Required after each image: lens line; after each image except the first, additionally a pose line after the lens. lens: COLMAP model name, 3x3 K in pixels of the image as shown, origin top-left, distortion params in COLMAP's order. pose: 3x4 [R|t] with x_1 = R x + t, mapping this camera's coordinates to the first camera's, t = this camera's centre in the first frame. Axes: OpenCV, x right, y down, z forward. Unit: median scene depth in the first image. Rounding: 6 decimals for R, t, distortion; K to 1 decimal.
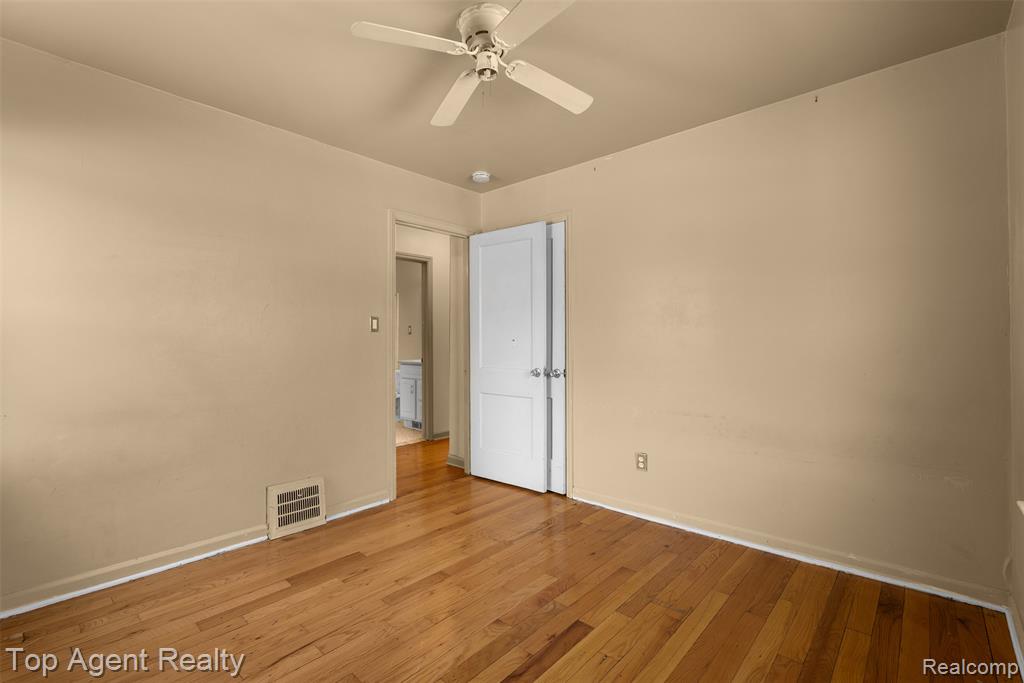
lens RADIAL K [[450.4, 0, 511.9], [0, 450.4, 342.0], [0, 0, 1]] dist [-0.012430, 0.000000]
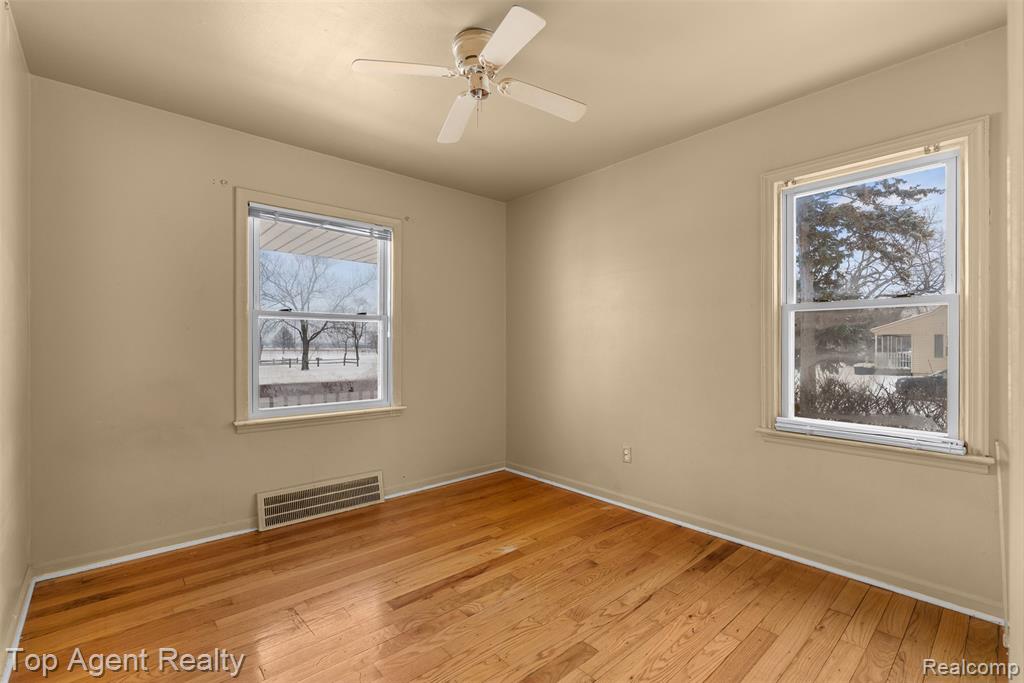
lens RADIAL K [[450.4, 0, 512.1], [0, 450.4, 346.6], [0, 0, 1]] dist [-0.012430, 0.000000]
pose [[-0.993258, 0.002325, 0.115905, -0.248085], [0.001629, 0.999980, -0.006101, 0.010219], [-0.115916, -0.005871, -0.993242, 2.001362]]
